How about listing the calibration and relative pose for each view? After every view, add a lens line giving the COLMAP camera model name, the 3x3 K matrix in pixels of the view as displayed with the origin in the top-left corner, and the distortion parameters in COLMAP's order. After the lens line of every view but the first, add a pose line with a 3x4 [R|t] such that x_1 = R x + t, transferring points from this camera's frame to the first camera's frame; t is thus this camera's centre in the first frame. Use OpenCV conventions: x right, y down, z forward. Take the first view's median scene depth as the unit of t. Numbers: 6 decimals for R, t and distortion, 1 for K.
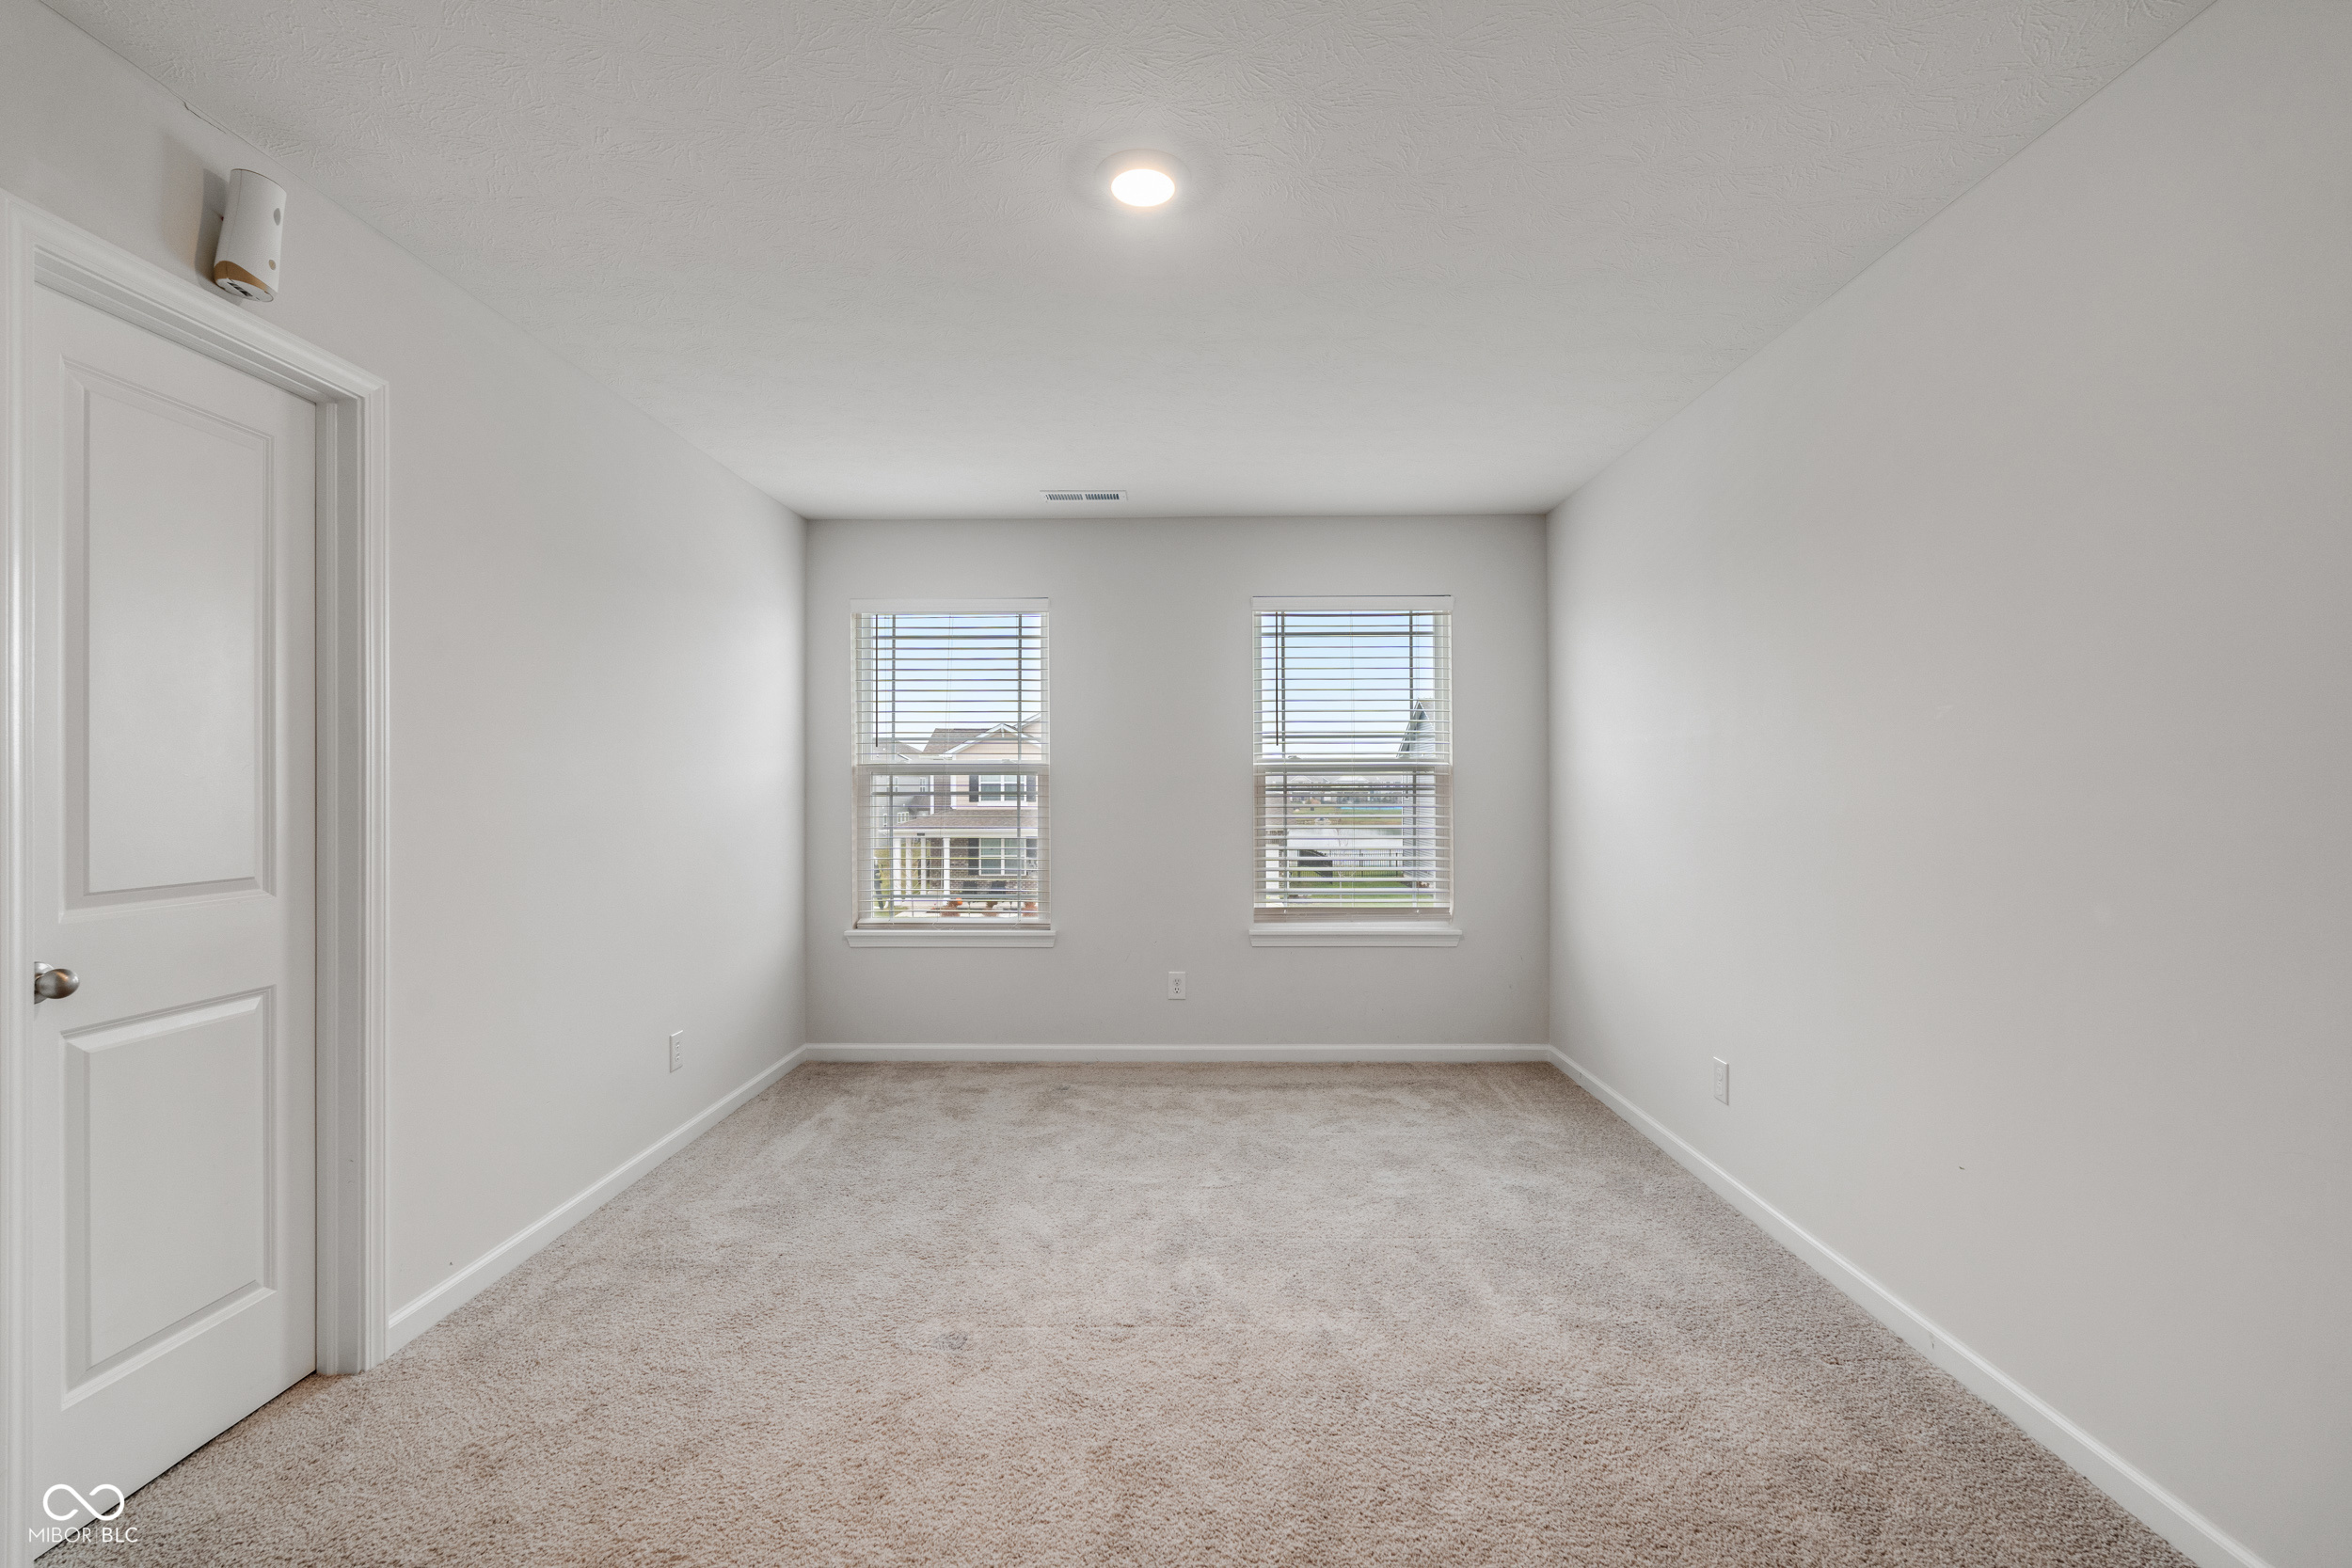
lens RADIAL K [[1029.0, 0, 1177.7], [0, 1029.0, 792.3], [0, 0, 1]] dist [-0.004241, 0.000466]
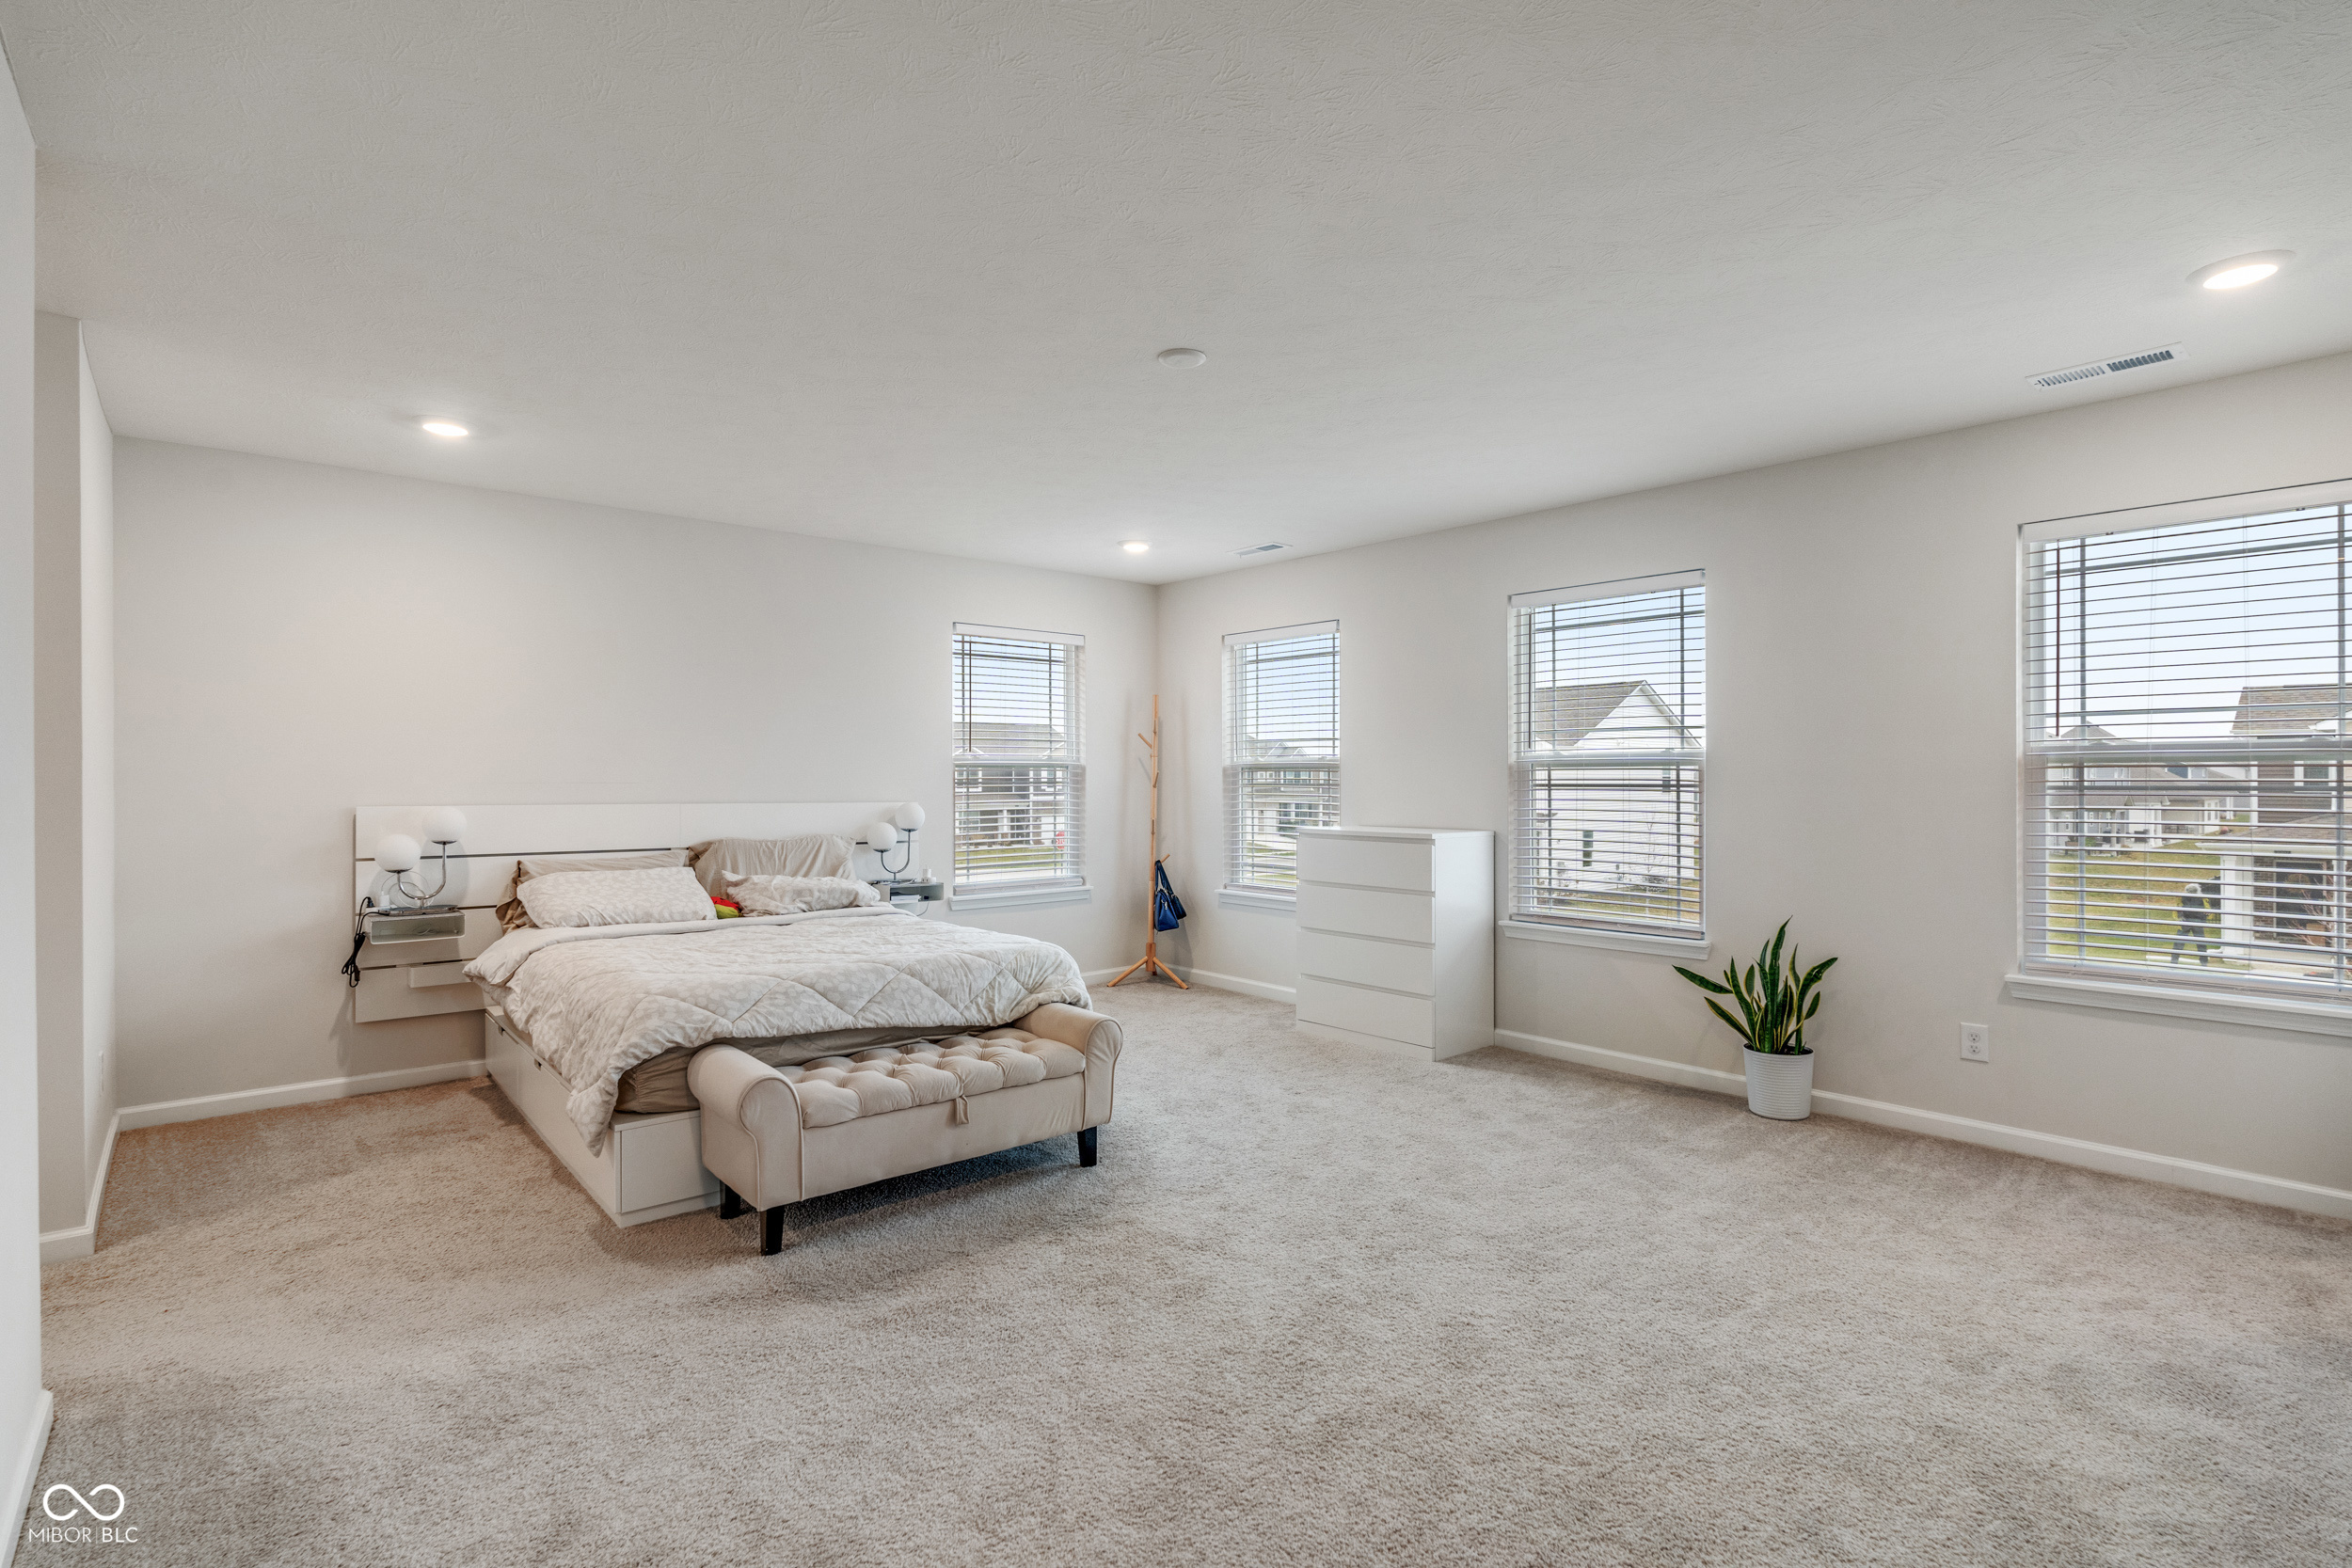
lens RADIAL K [[1127.9, 0, 1171.7], [0, 1127.9, 785.6], [0, 0, 1]] dist [0.004948, 0.000635]
pose [[0.677995, 0.006348, -0.735039, 0.632658], [-0.005906, 0.999977, 0.003188, -0.003260], [0.735043, 0.002180, 0.678017, -0.006111]]
